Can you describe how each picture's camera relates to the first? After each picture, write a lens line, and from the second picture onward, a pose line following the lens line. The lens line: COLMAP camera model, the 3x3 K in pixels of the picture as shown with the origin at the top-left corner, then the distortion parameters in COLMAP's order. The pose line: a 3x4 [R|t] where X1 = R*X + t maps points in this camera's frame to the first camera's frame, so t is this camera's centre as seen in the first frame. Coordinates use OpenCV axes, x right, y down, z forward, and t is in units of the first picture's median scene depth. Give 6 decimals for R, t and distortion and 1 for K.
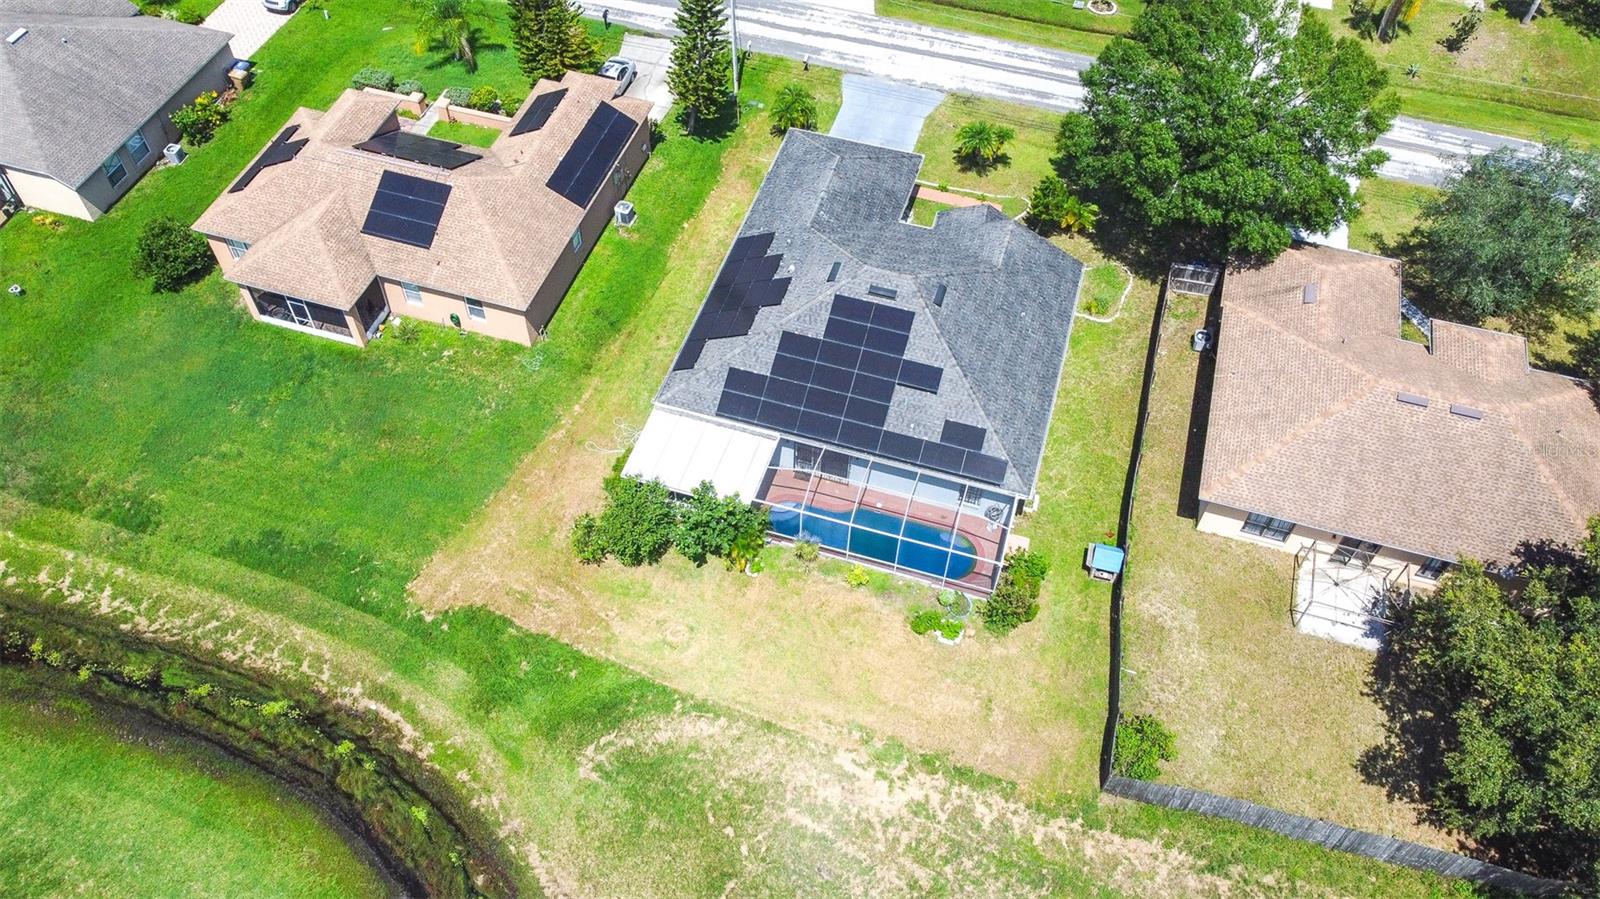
lens RADIAL K [[1253.2, 0, 793.1], [0, 1253.2, 437.0], [0, 0, 1]] dist [-0.005864, 0.006508]
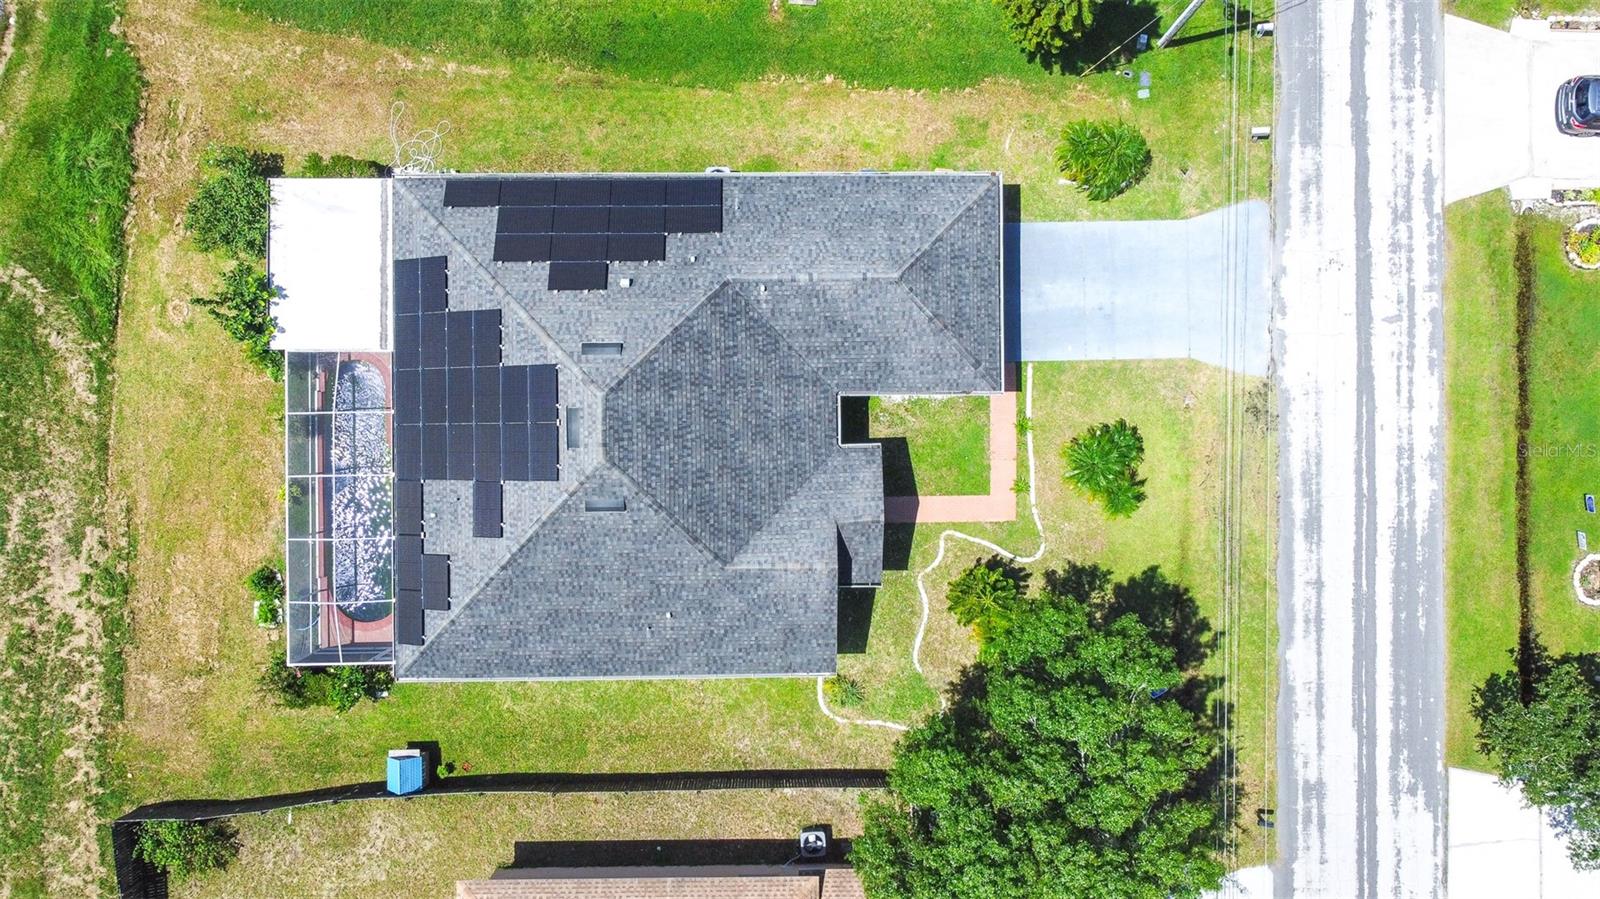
lens RADIAL K [[1253.2, 0, 795.9], [0, 1253.2, 451.1], [0, 0, 1]] dist [-0.005864, 0.006508]
pose [[0.301410, 0.953492, -0.002039, 0.128516], [-0.752822, 0.239287, 0.613189, -0.666001], [0.585159, -0.183287, 0.789934, 0.541512]]
